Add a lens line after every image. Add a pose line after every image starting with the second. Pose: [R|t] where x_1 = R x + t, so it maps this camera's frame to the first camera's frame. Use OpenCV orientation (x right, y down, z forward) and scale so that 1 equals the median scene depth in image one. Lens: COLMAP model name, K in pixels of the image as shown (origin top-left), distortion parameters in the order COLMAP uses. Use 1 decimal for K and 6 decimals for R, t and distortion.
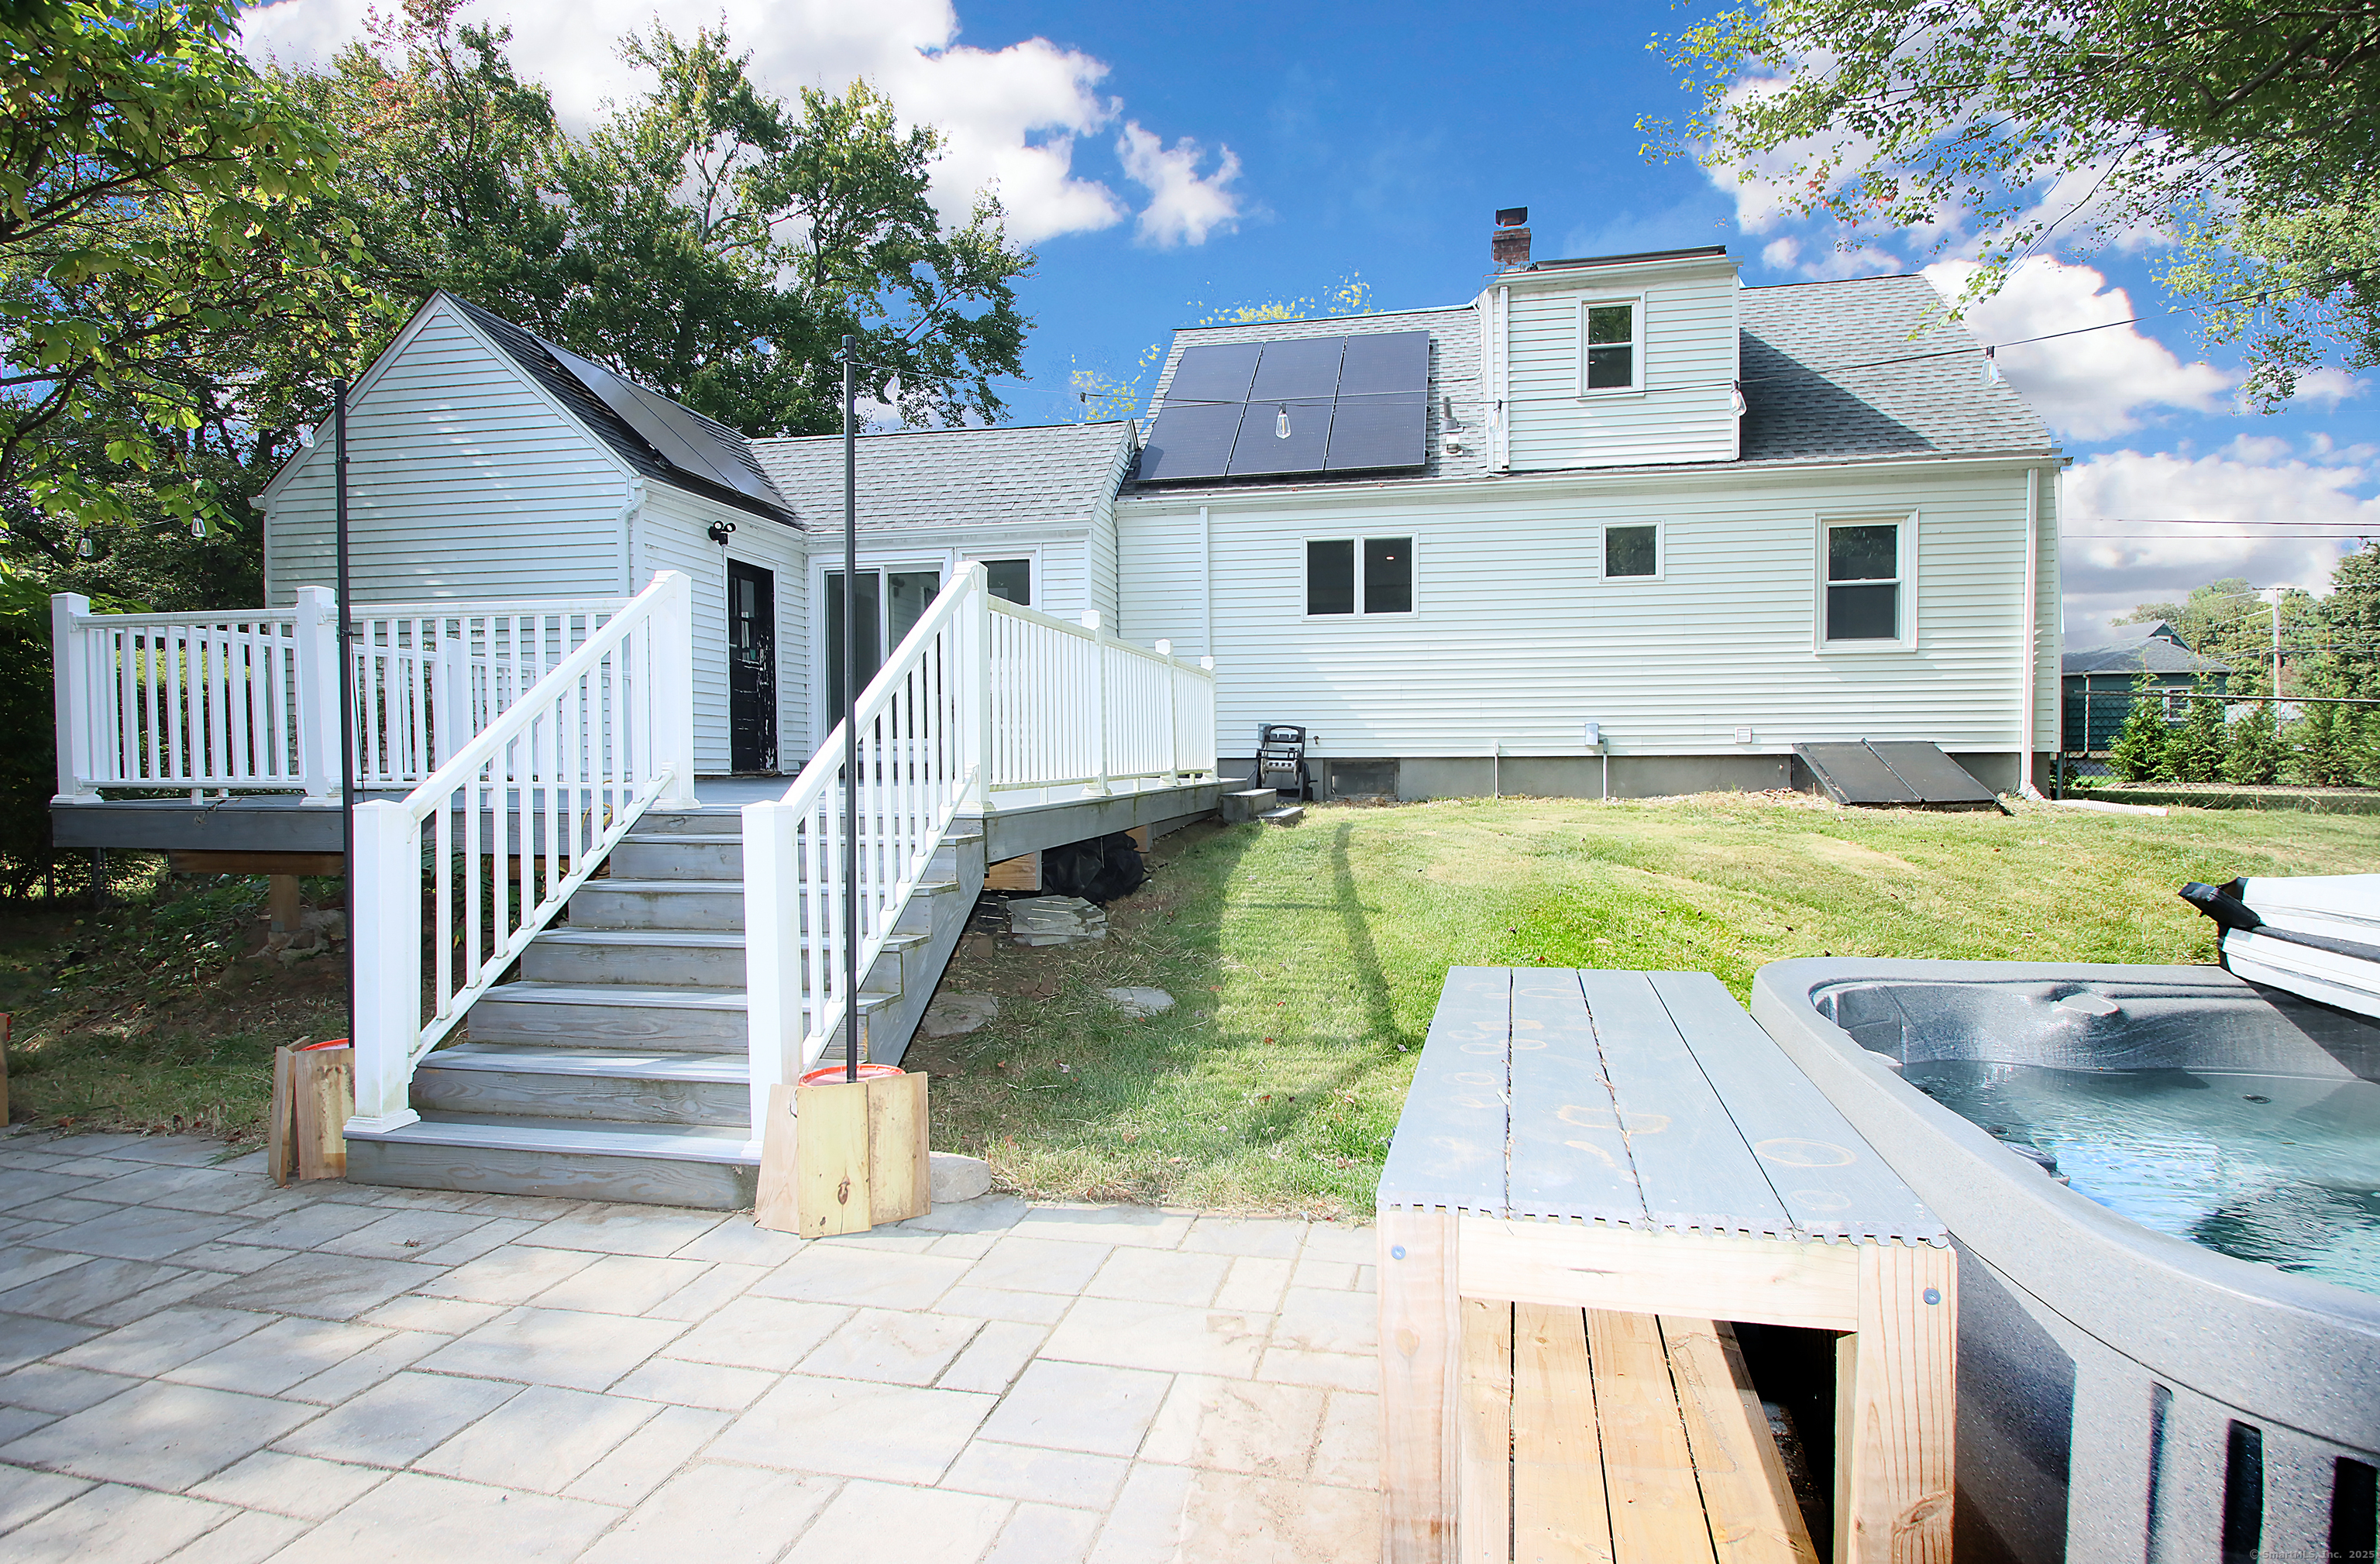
lens RADIAL K [[1290.7, 0, 1216.8], [0, 1290.7, 802.1], [0, 0, 1]] dist [-0.003288, 0.000375]
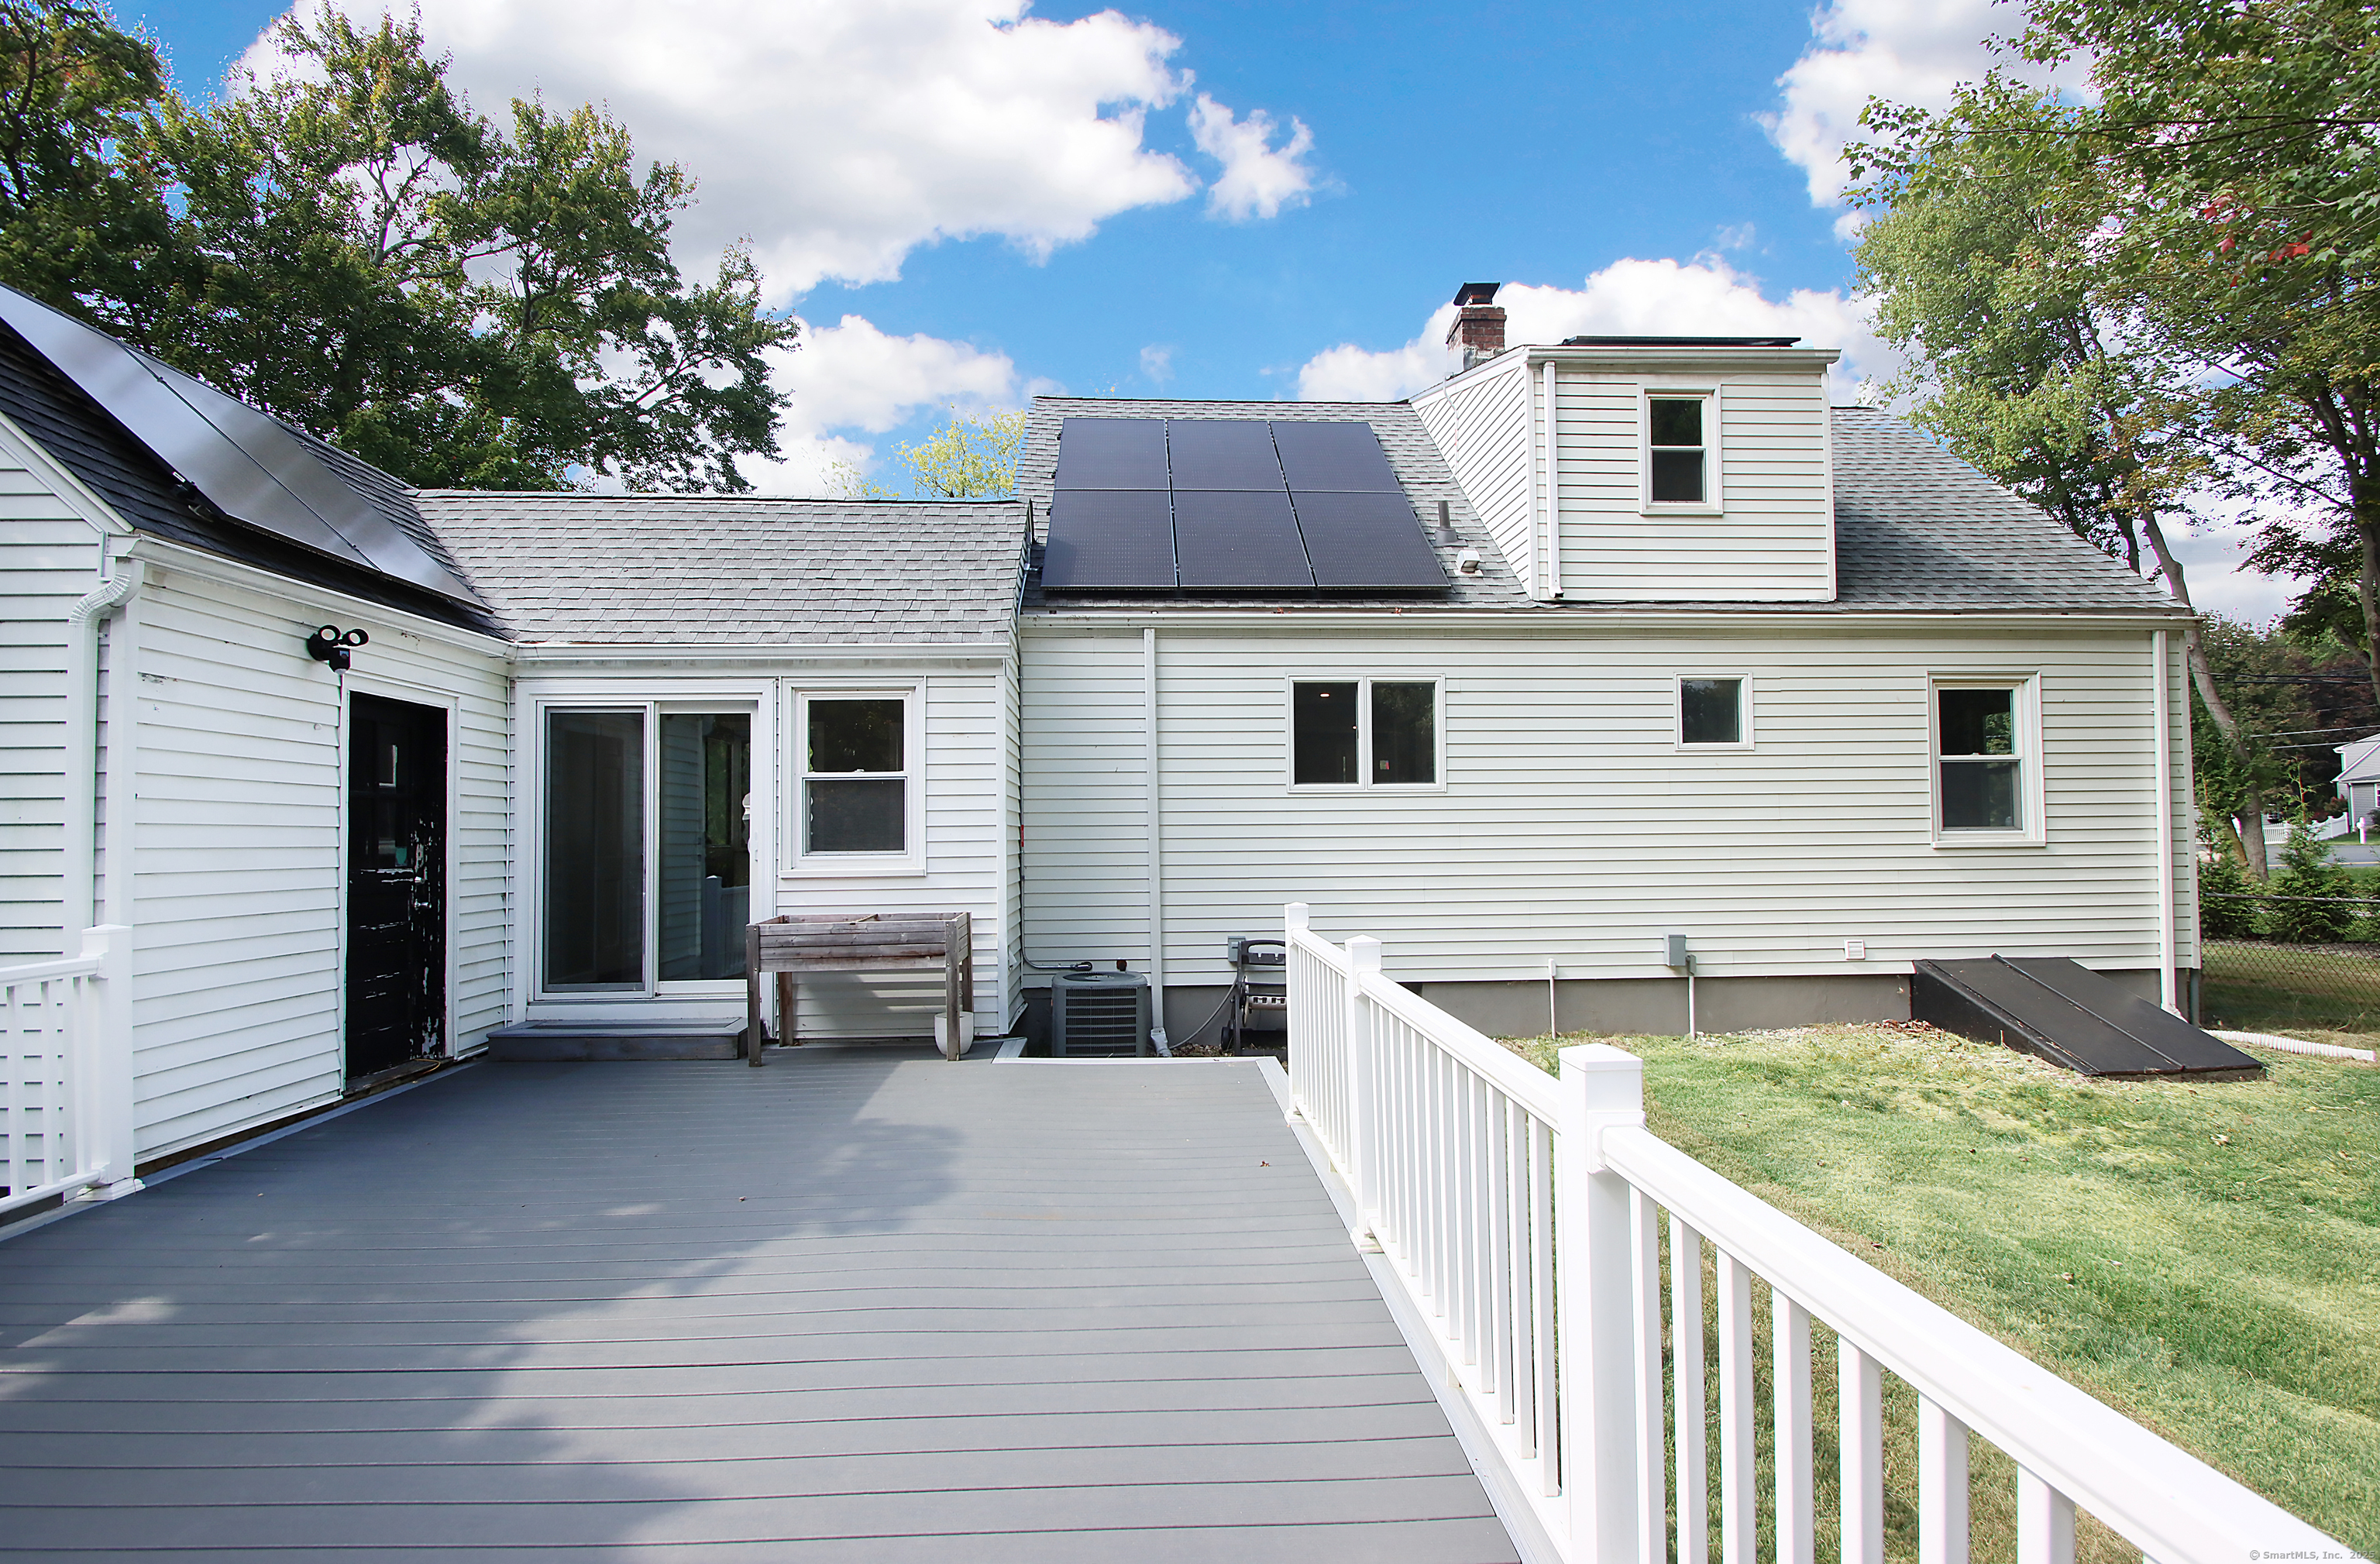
lens RADIAL K [[1098.7, 0, 1195.9], [0, 1098.7, 783.9], [0, 0, 1]] dist [0.013188, -0.018407]
pose [[0.966326, 0.005712, 0.257259, -0.142619], [0.010572, 0.998028, -0.061870, -0.109186], [-0.257105, 0.062506, 0.964360, 0.429195]]
